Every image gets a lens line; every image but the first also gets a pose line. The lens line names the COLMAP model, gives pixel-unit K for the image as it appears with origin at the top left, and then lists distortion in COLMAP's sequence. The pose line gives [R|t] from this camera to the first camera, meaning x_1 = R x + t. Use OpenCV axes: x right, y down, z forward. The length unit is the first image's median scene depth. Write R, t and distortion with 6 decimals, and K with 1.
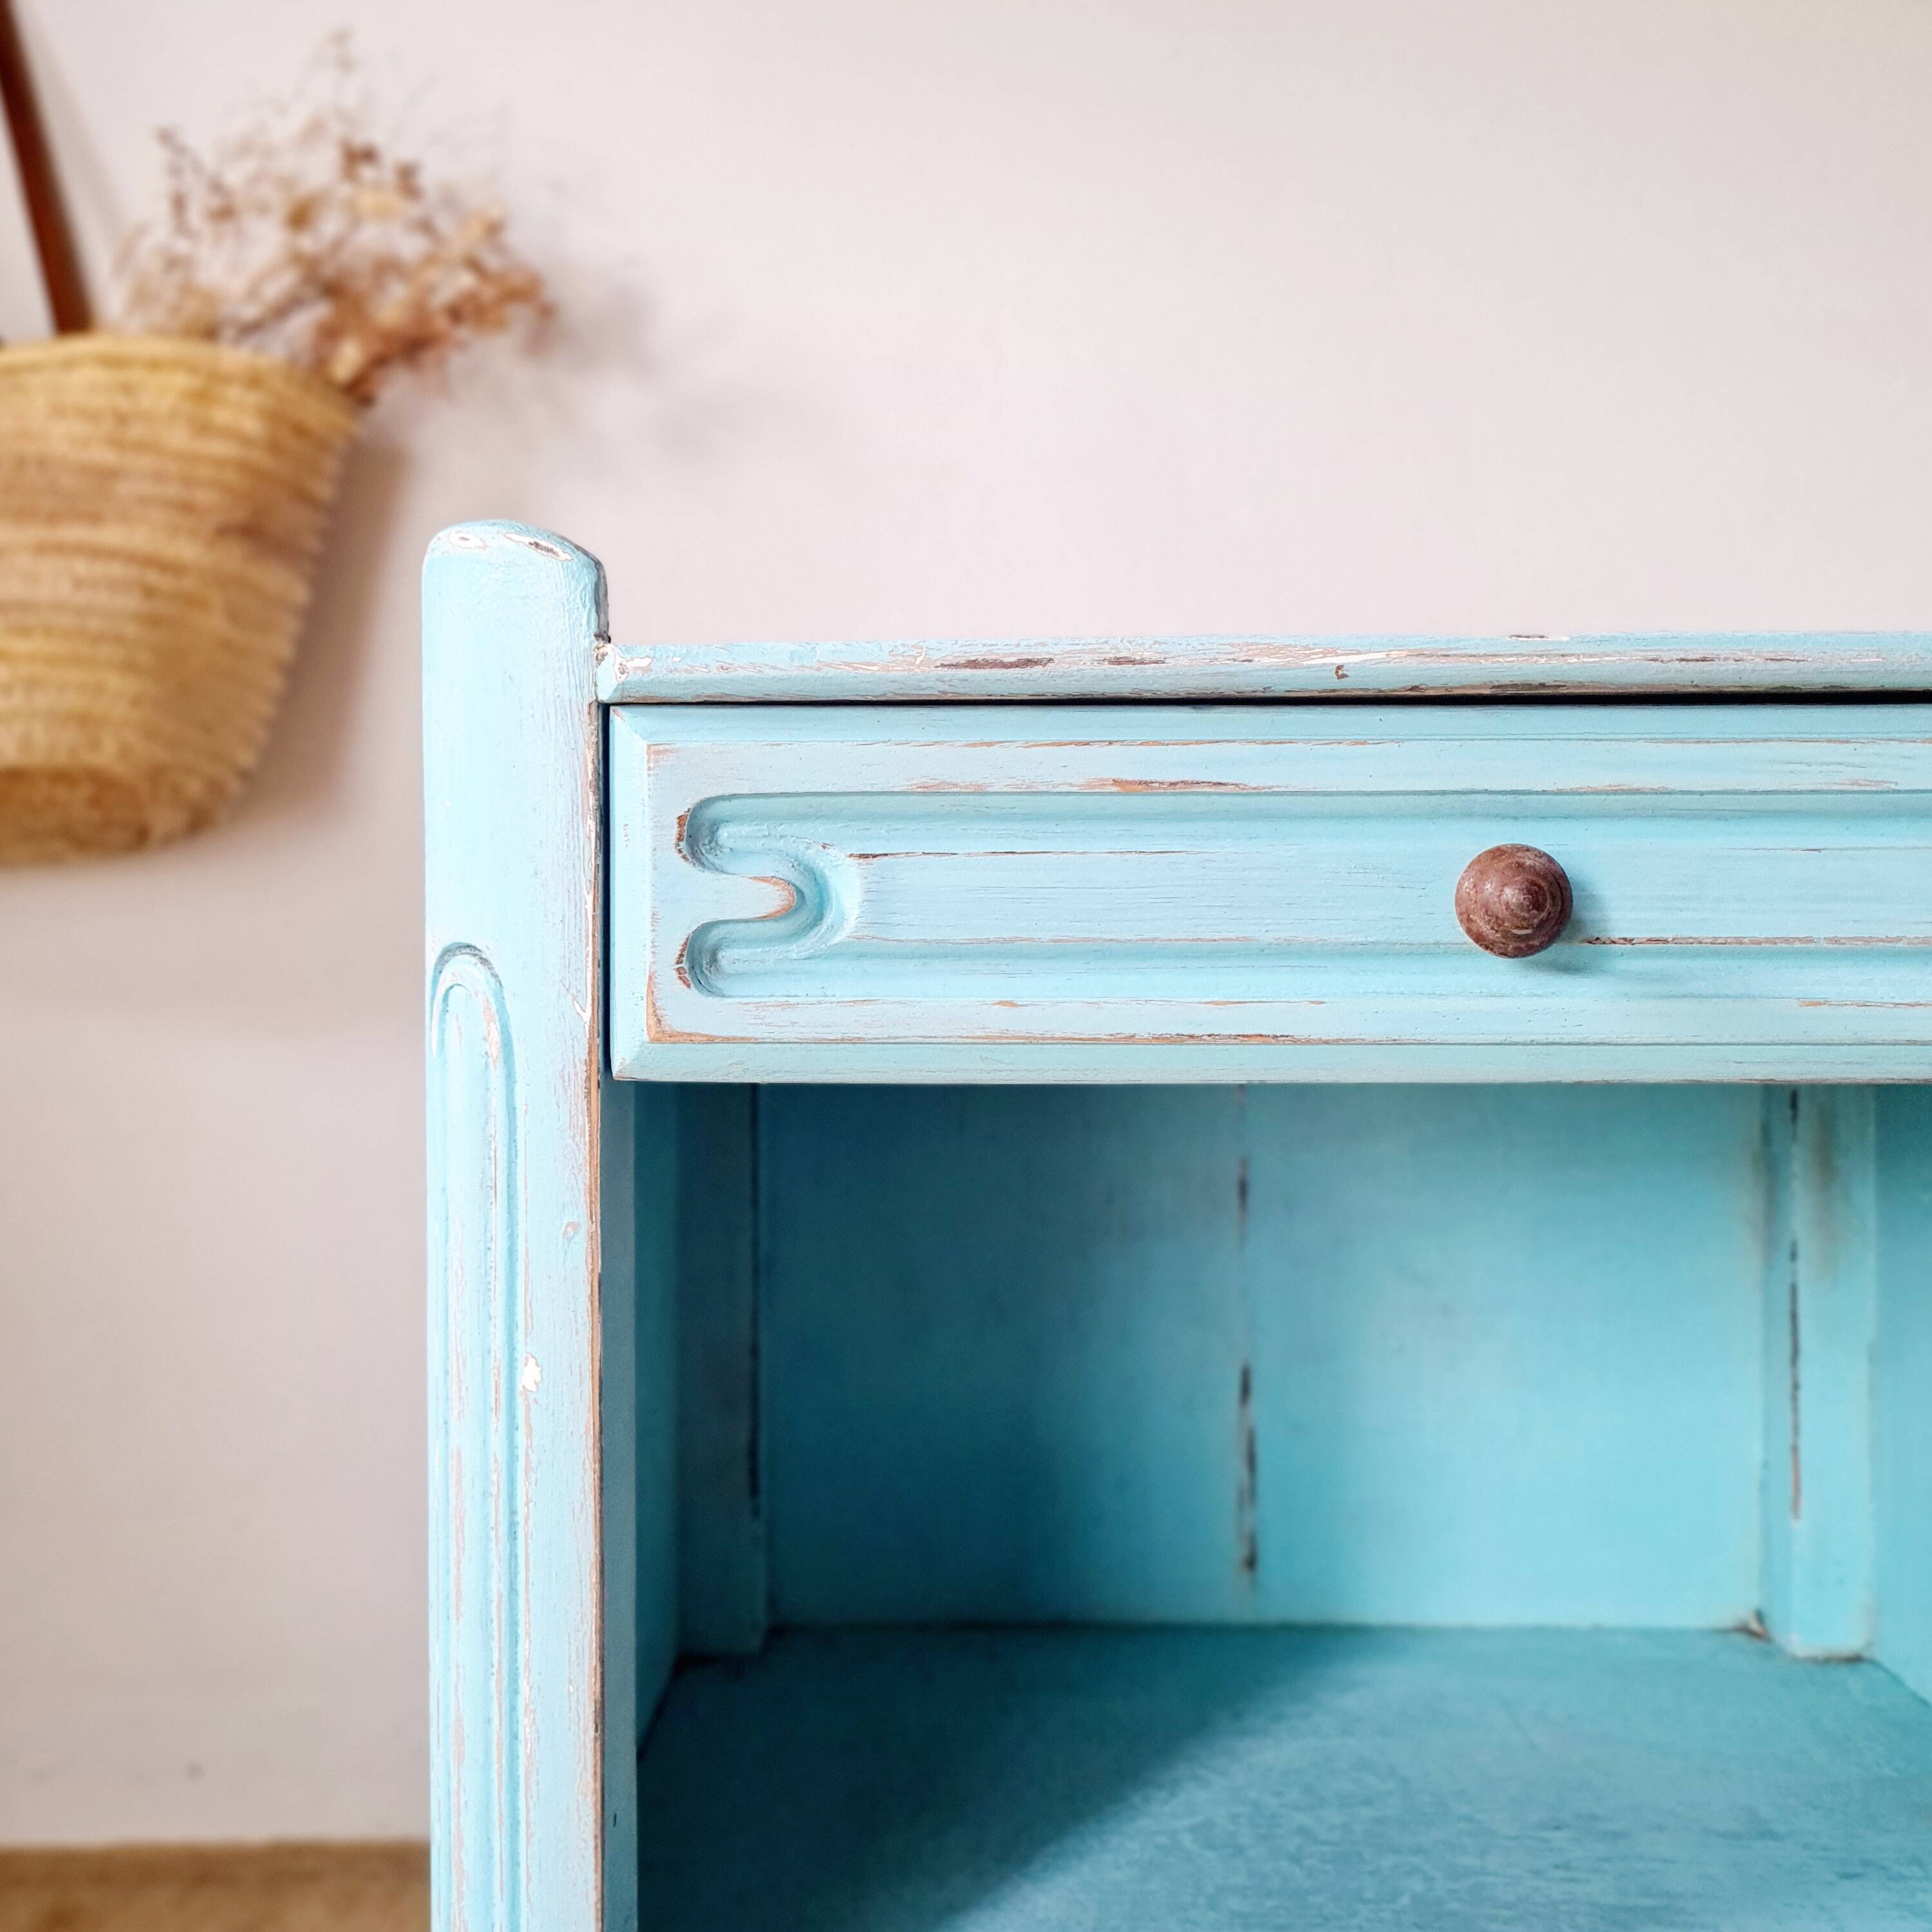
lens RADIAL K [[2103.3, 0, 962.0], [0, 2103.3, 945.7], [0, 0, 1]] dist [0.026541, 0.000000]
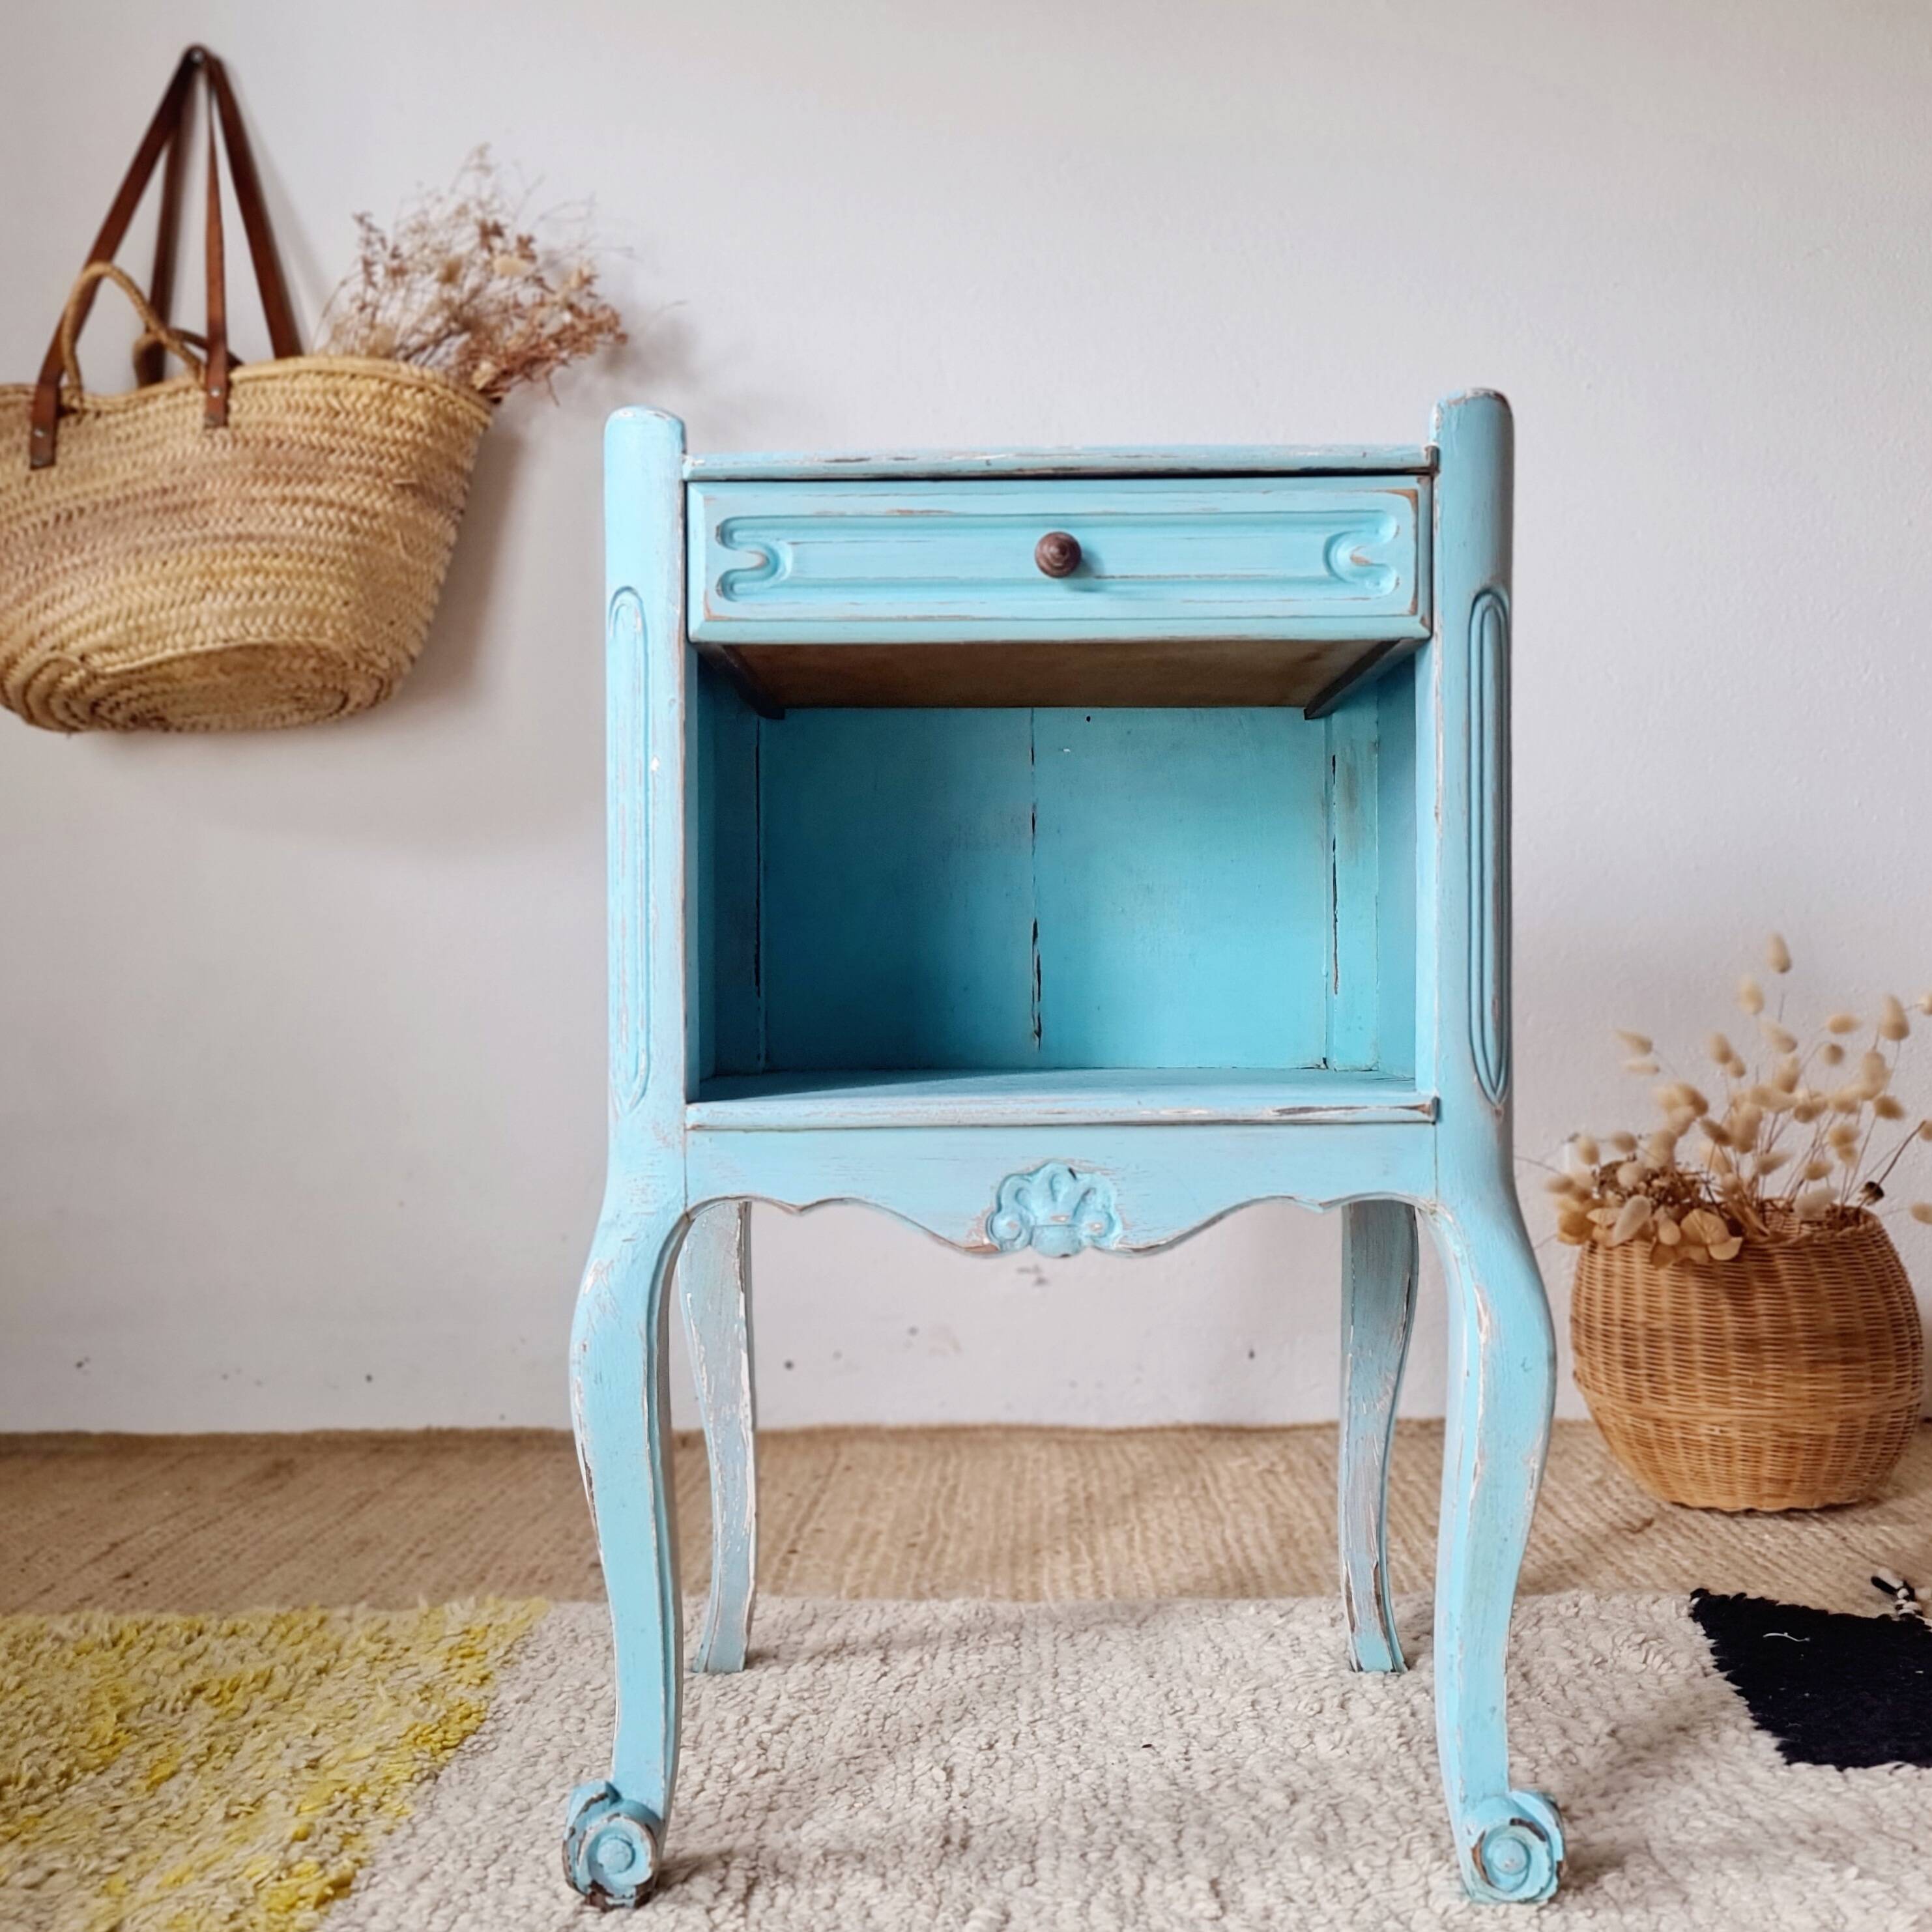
lens RADIAL K [[2103.3, 0, 976.8], [0, 2103.3, 979.9], [0, 0, 1]] dist [0.026541, 0.000000]
pose [[0.999962, -0.001651, -0.008516, 0.104283], [0.001592, 0.999975, -0.006912, 0.271733], [0.008528, 0.006898, 0.999940, -0.801655]]
